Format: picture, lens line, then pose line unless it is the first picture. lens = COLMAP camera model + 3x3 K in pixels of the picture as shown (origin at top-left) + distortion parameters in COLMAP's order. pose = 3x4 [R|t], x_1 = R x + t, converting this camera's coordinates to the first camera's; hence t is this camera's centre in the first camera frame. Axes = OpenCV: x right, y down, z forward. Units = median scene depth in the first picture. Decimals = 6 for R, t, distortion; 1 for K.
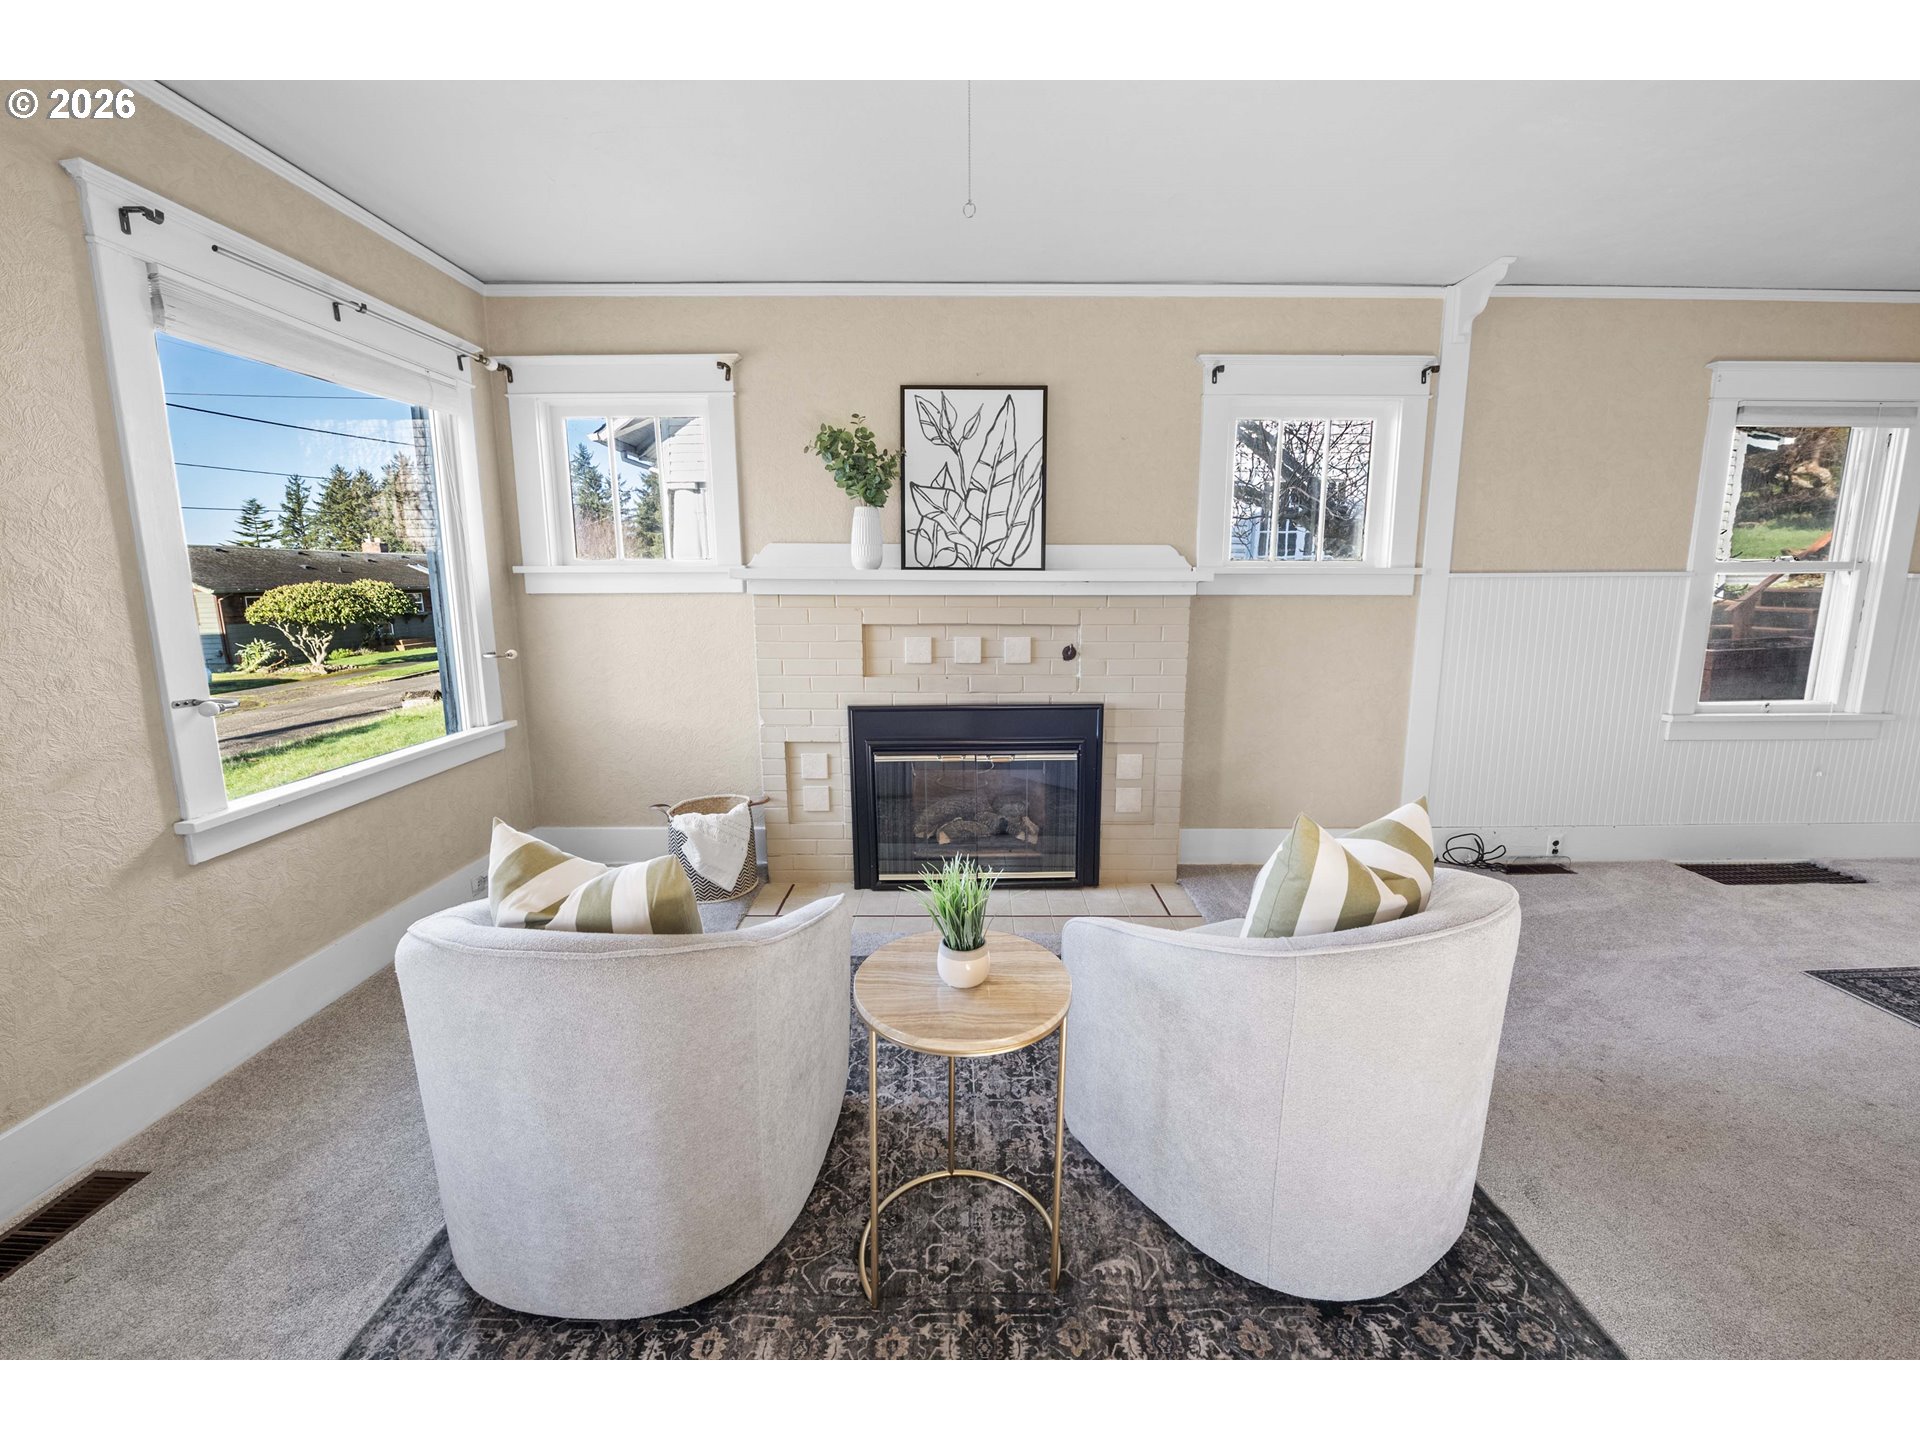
lens RADIAL K [[757.8, 0, 968.7], [0, 757.8, 712.9], [0, 0, 1]] dist [-0.002674, -0.004568]
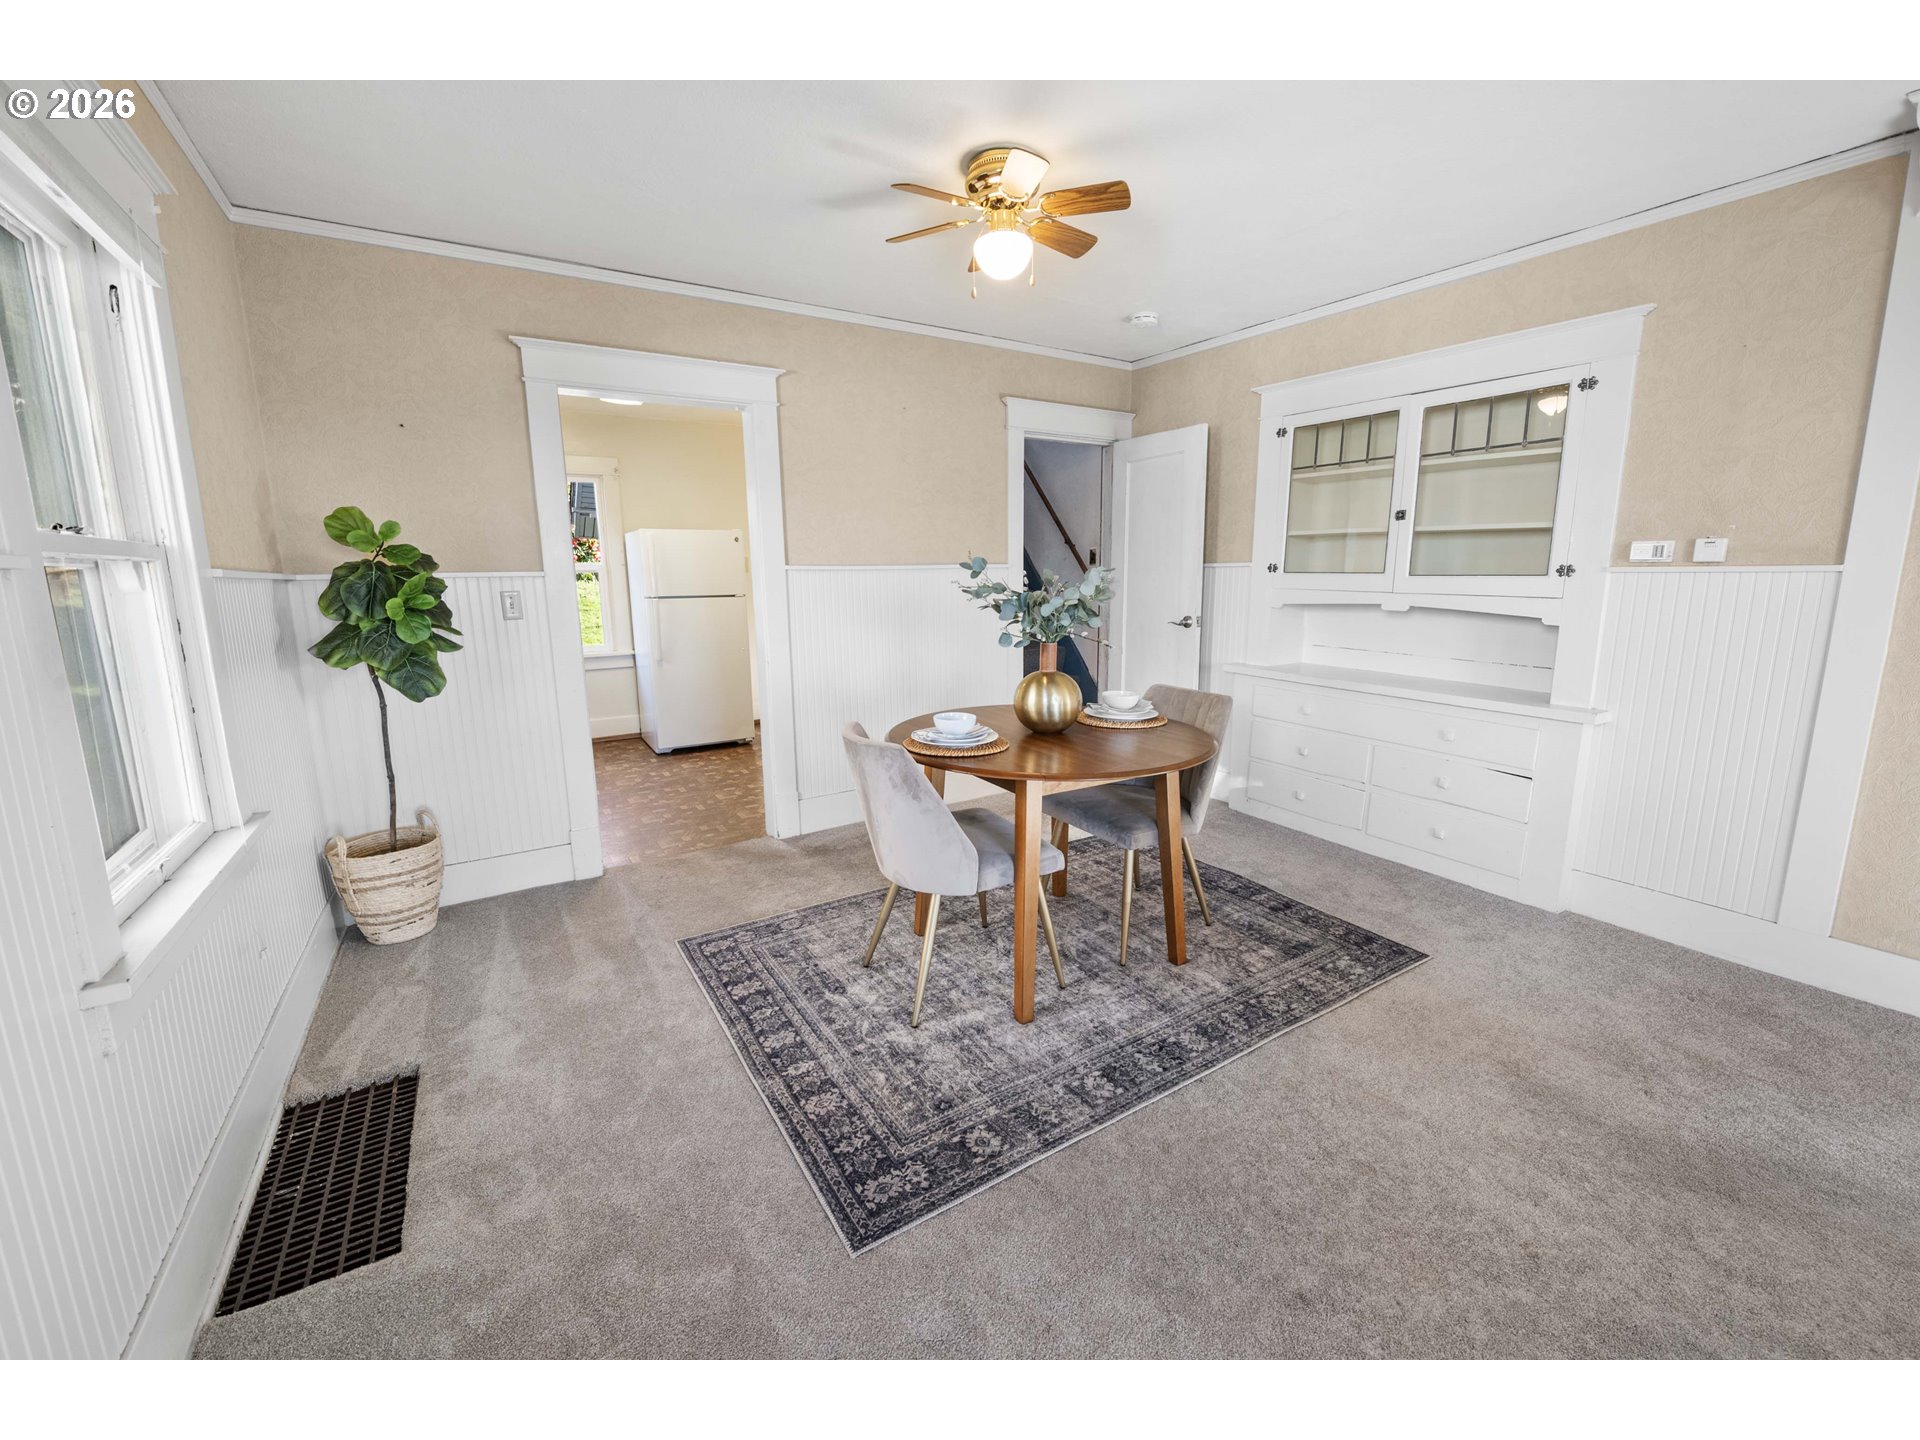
lens RADIAL K [[757.8, 0, 968.7], [0, 757.8, 712.9], [0, 0, 1]] dist [-0.002674, -0.004568]
pose [[-0.530562, -0.140781, 0.835874, 0.488275], [0.145335, 0.956400, 0.253331, -0.148186], [-0.835094, 0.255889, -0.486969, 0.849447]]
